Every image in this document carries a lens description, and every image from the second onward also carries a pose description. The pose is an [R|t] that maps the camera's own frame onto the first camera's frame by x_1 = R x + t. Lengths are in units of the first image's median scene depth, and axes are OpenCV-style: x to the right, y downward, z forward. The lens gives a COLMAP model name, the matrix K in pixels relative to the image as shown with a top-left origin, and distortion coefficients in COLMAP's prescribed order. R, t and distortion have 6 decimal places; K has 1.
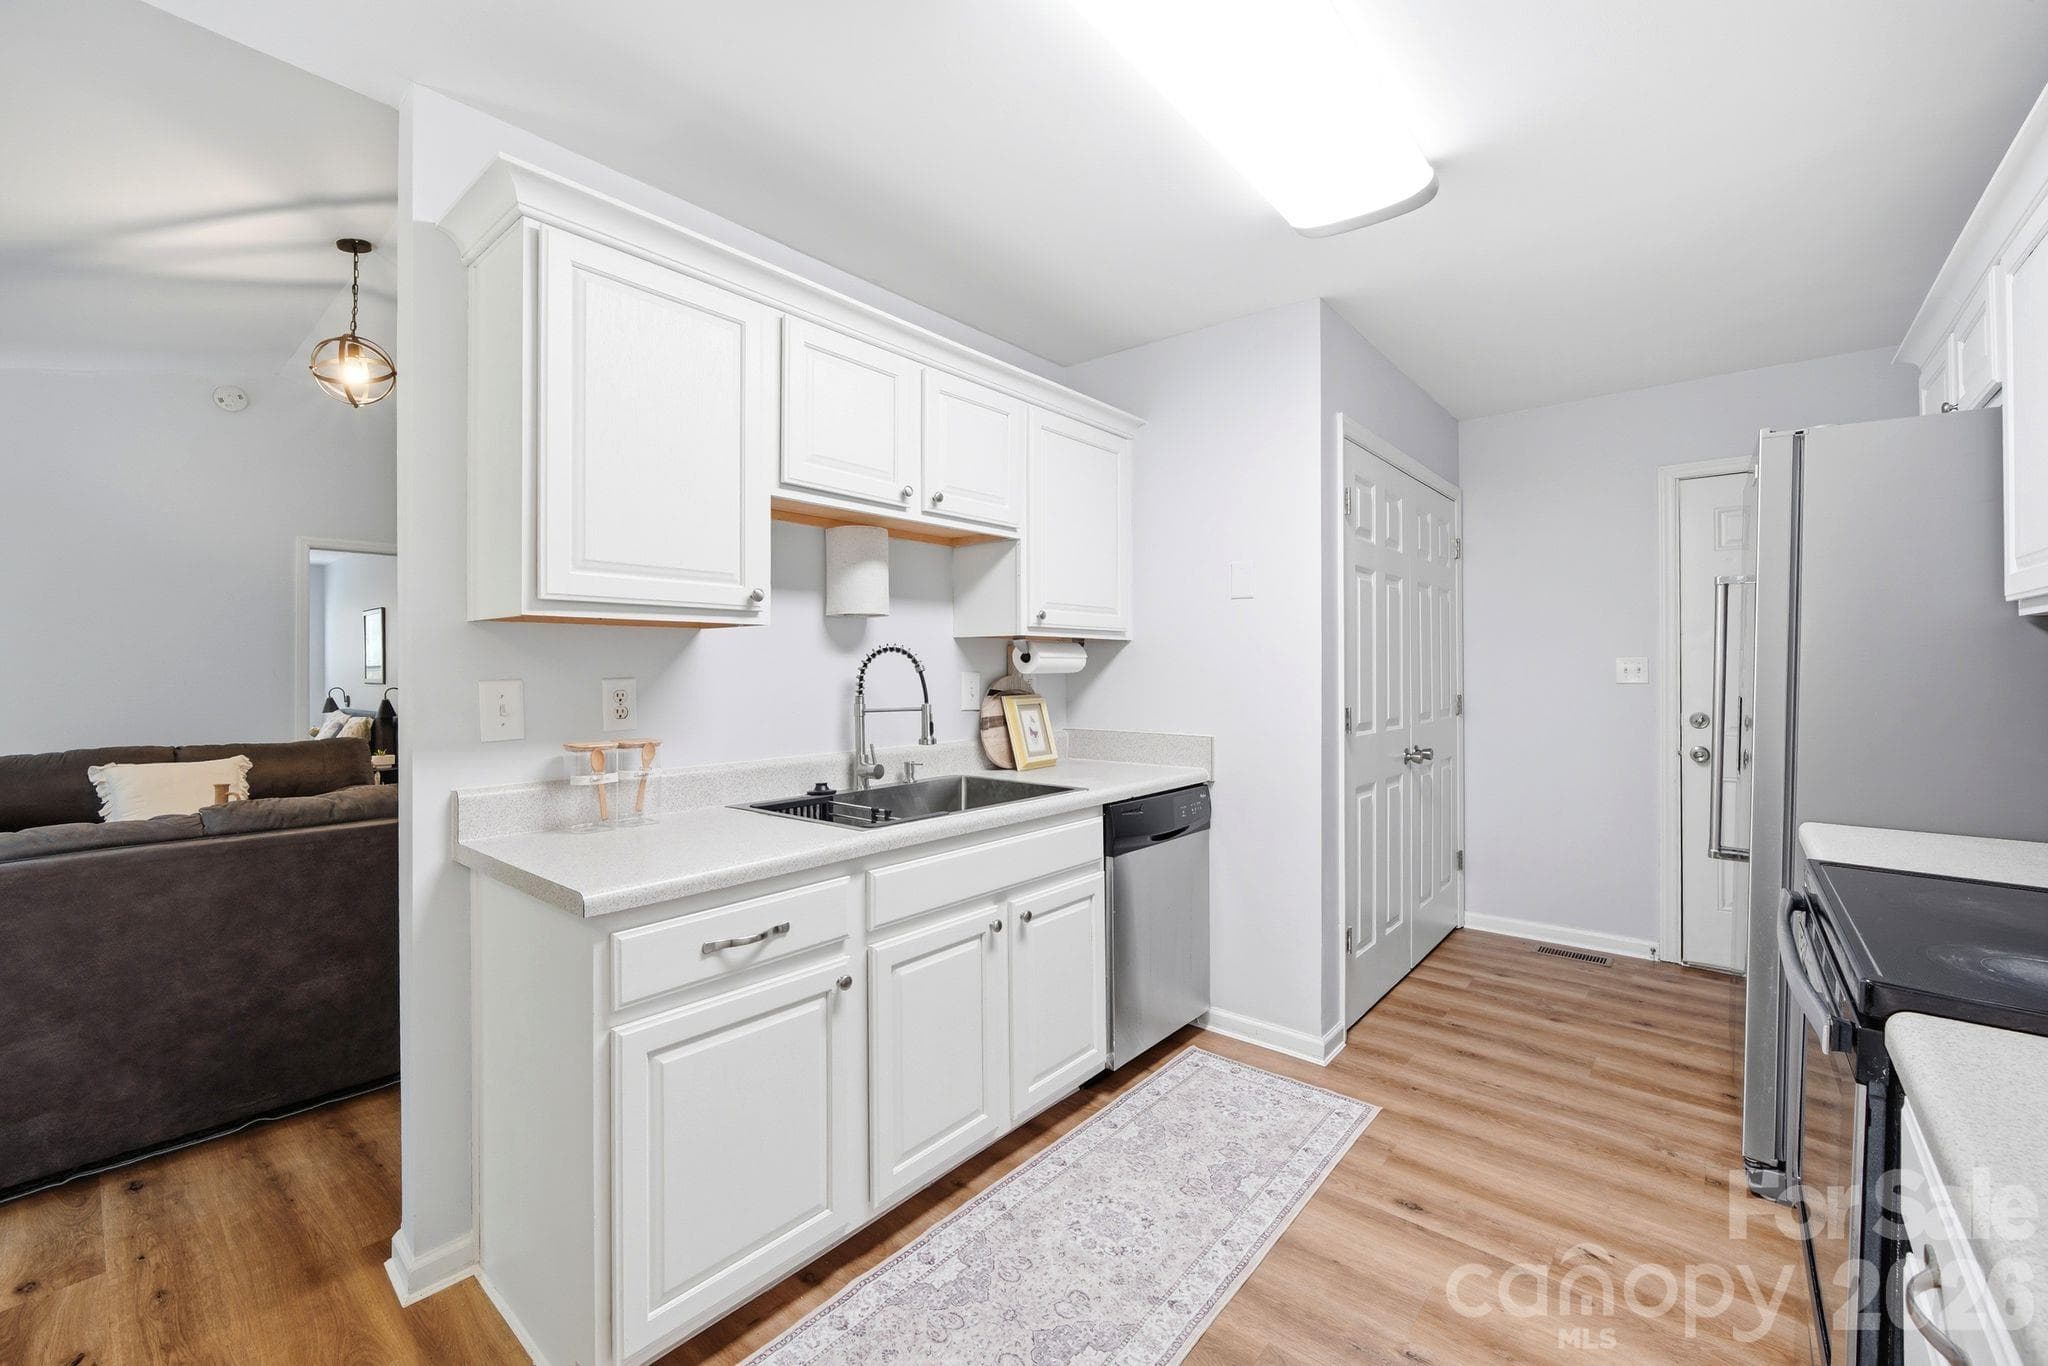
lens RADIAL K [[834.8, 0, 1003.2], [0, 834.8, 666.2], [0, 0, 1]] dist [-0.007563, 0.001387]
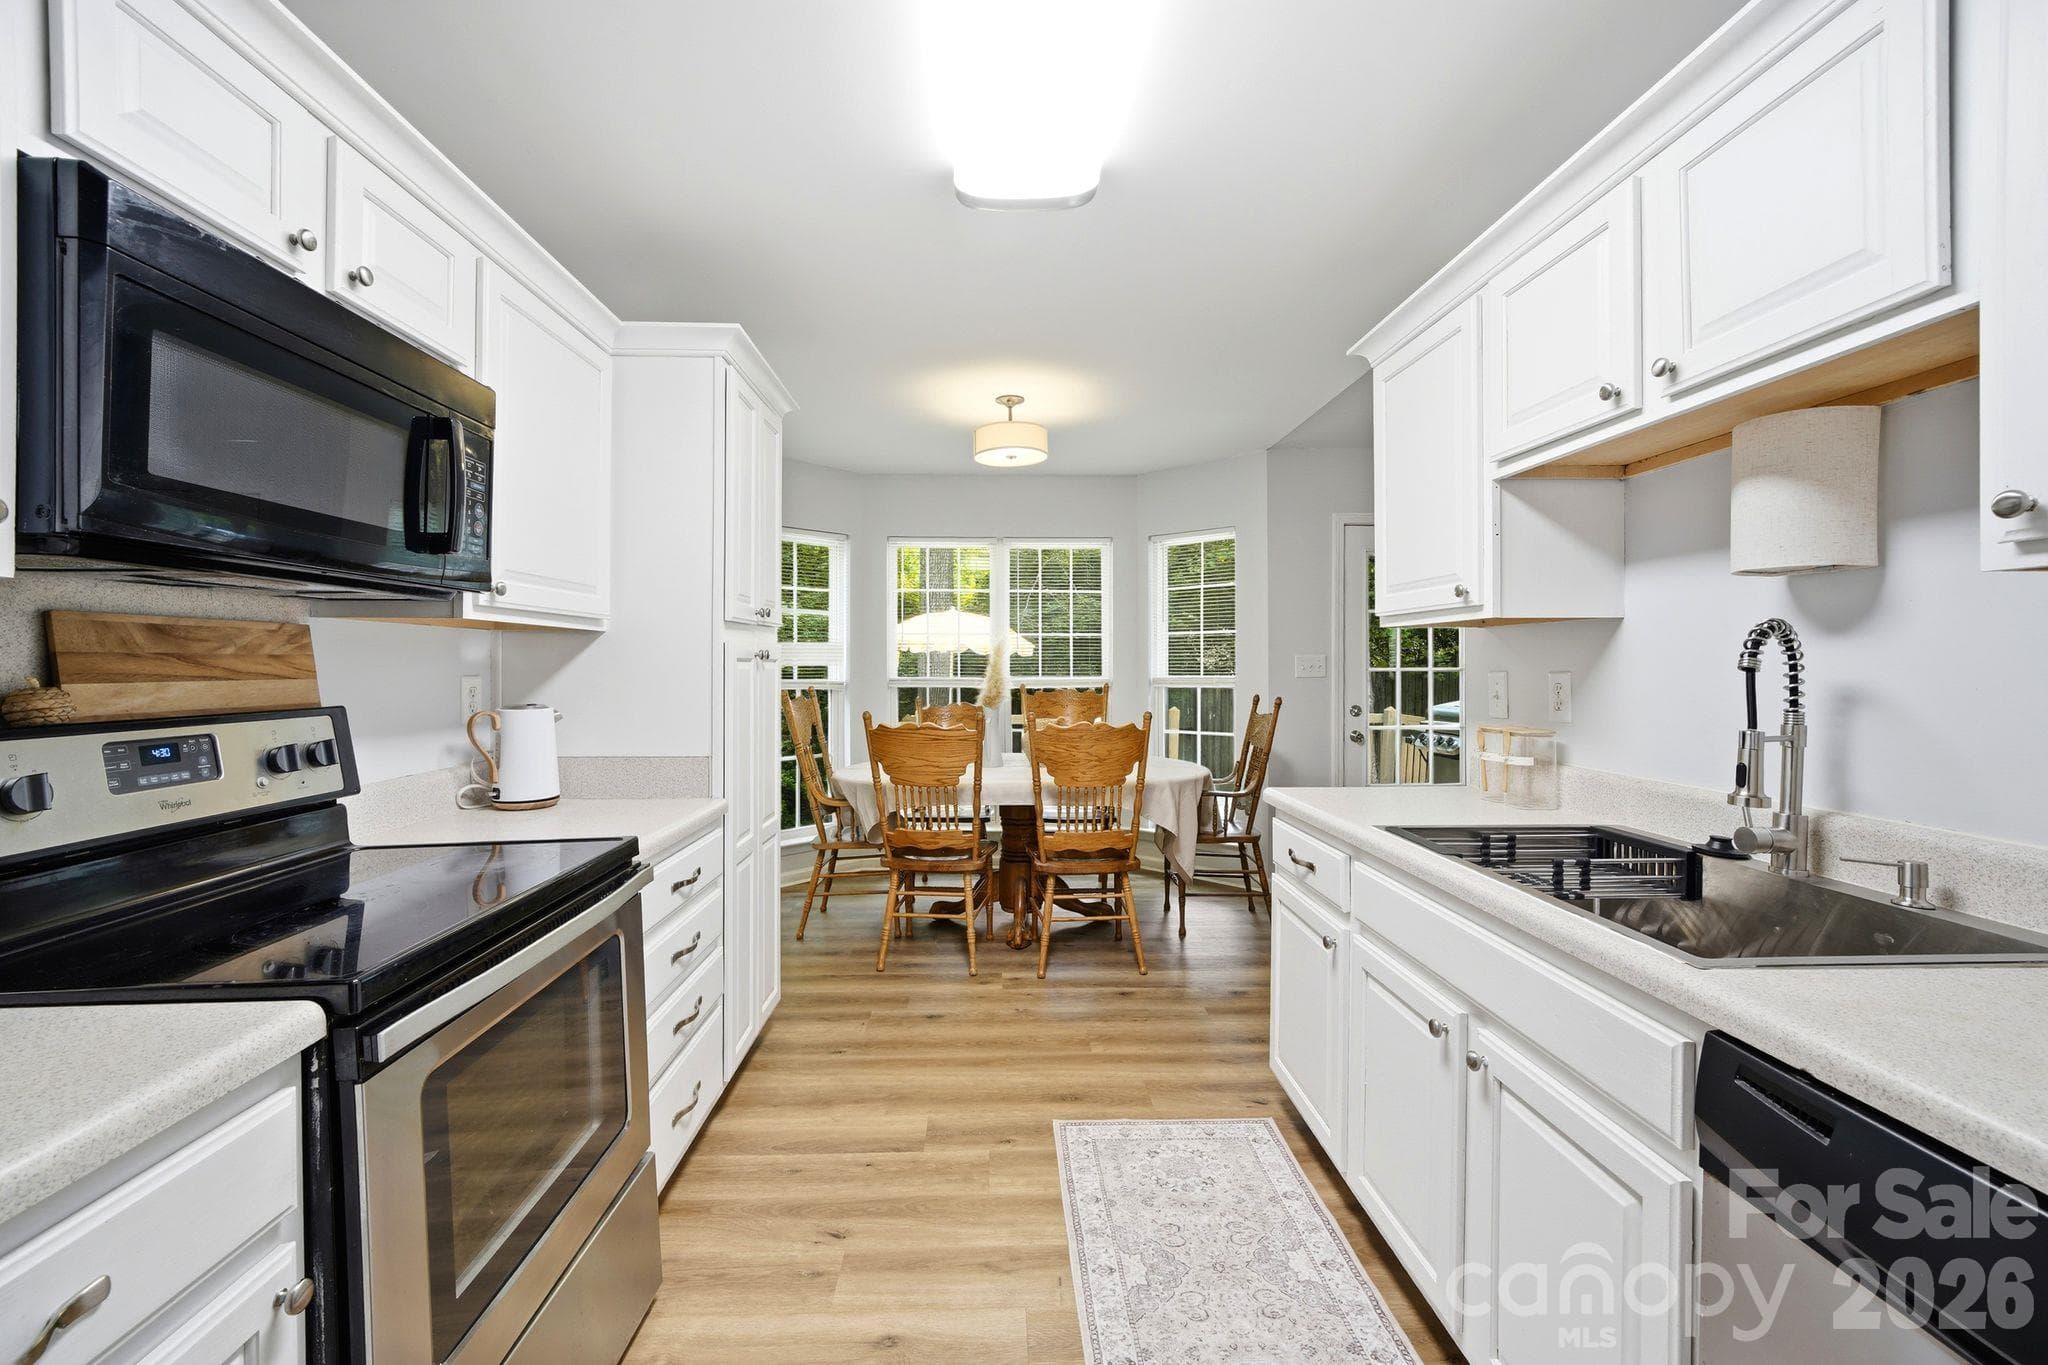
lens RADIAL K [[834.8, 0, 994.5], [0, 834.8, 671.4], [0, 0, 1]] dist [-0.007563, 0.001387]
pose [[-0.749381, 0.012284, -0.662025, 0.508915], [0.006334, 0.999915, 0.011384, -0.000905], [0.662108, 0.004338, -0.749396, 0.879286]]
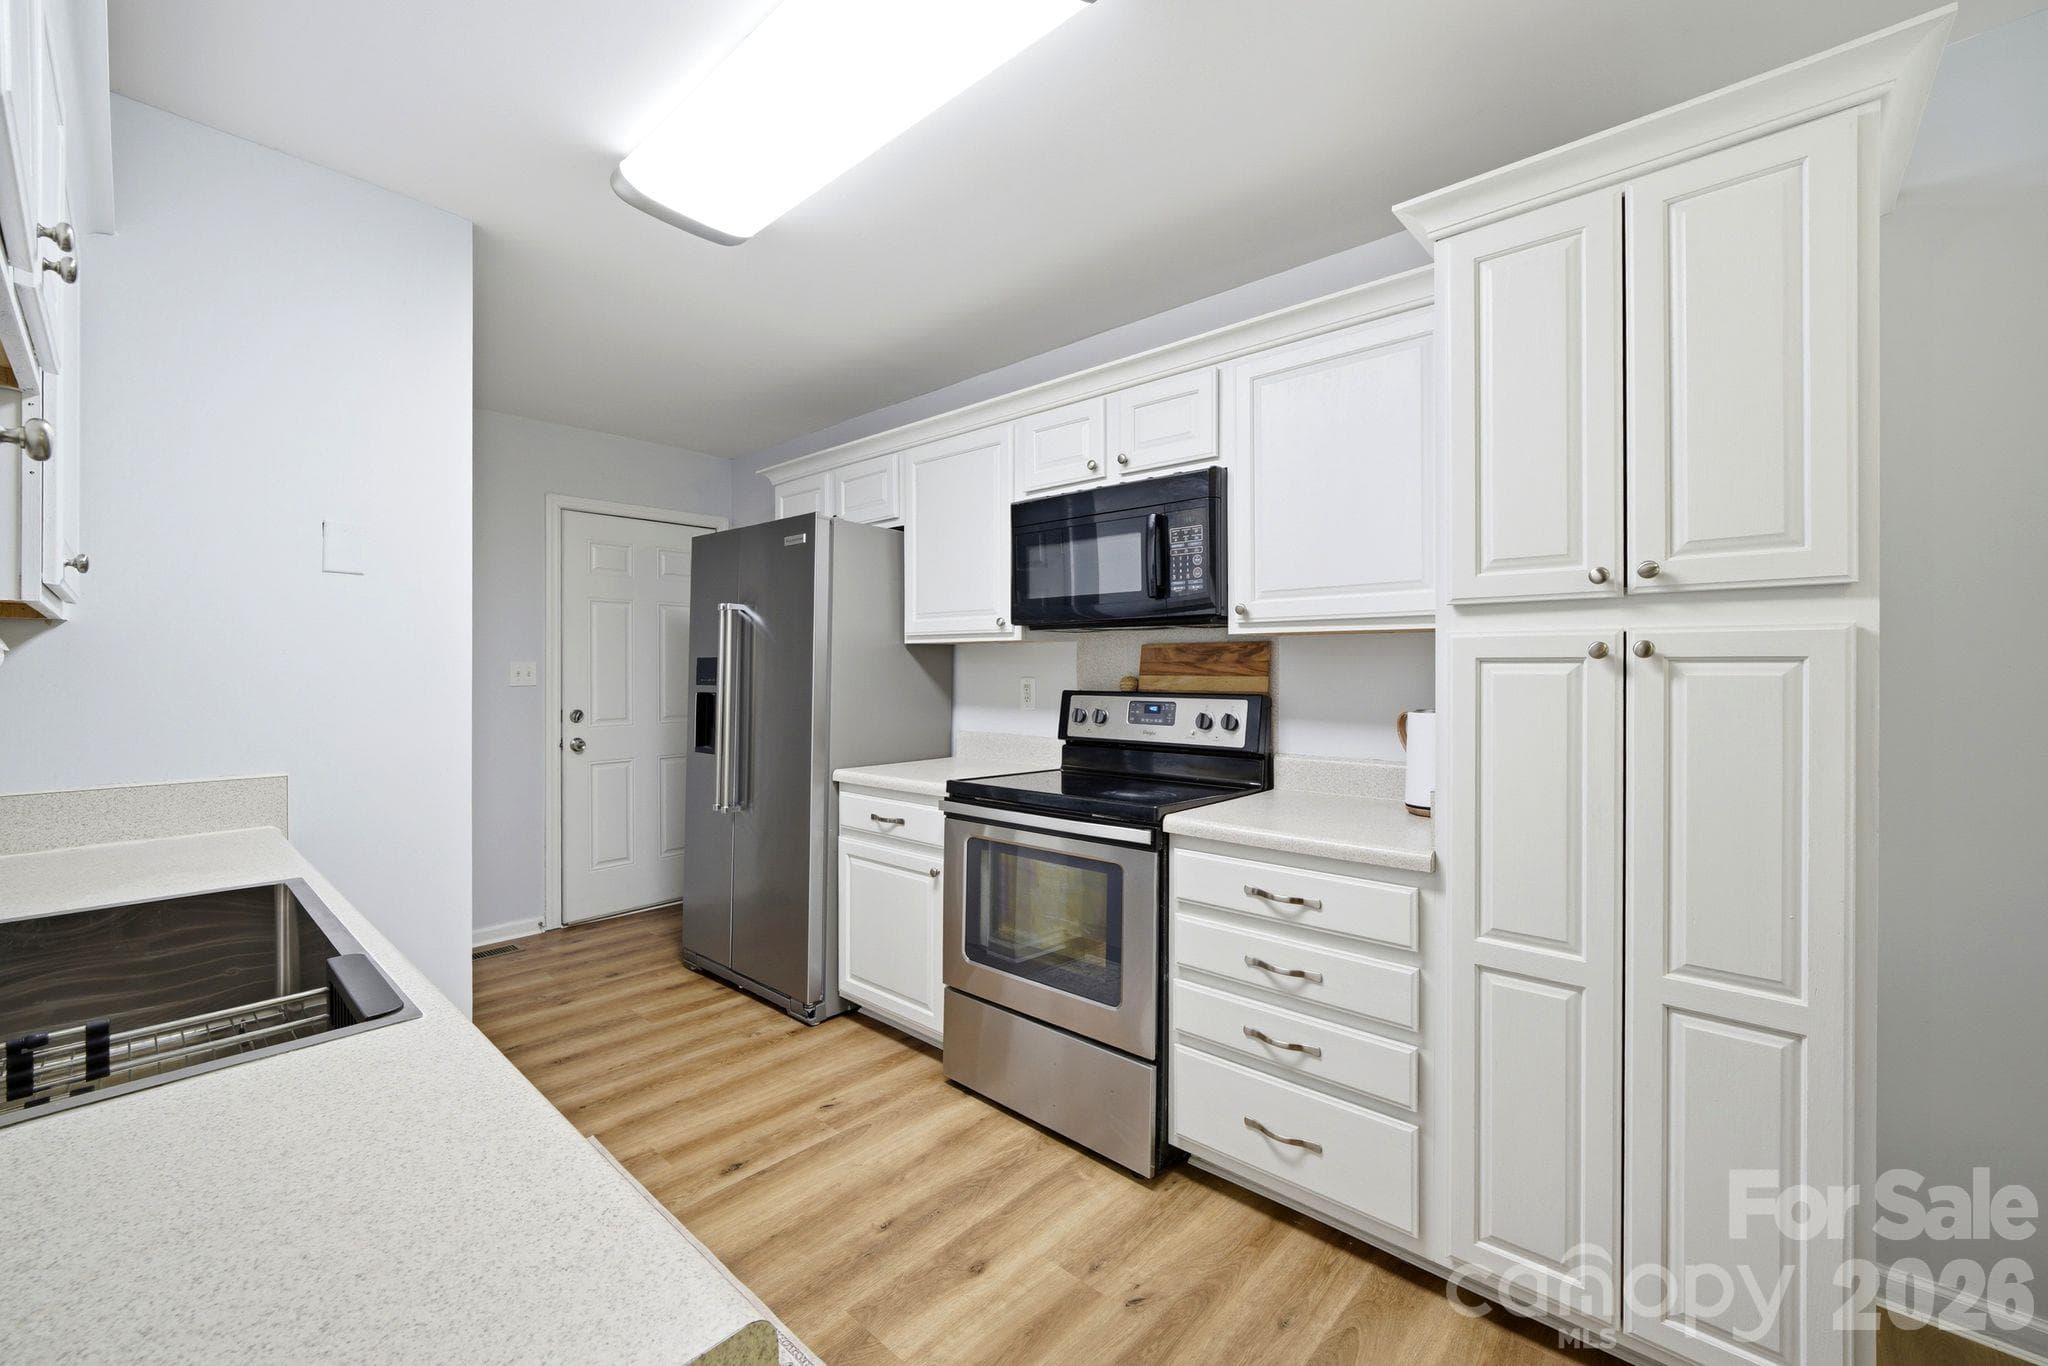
lens RADIAL K [[834.8, 0, 1011.5], [0, 834.8, 668.7], [0, 0, 1]] dist [-0.007563, 0.001387]
pose [[0.034824, 0.002937, 0.999389, -0.382309], [-0.000008, 0.999996, -0.002939, 0.002014], [-0.999393, 0.000095, 0.034824, 0.395682]]
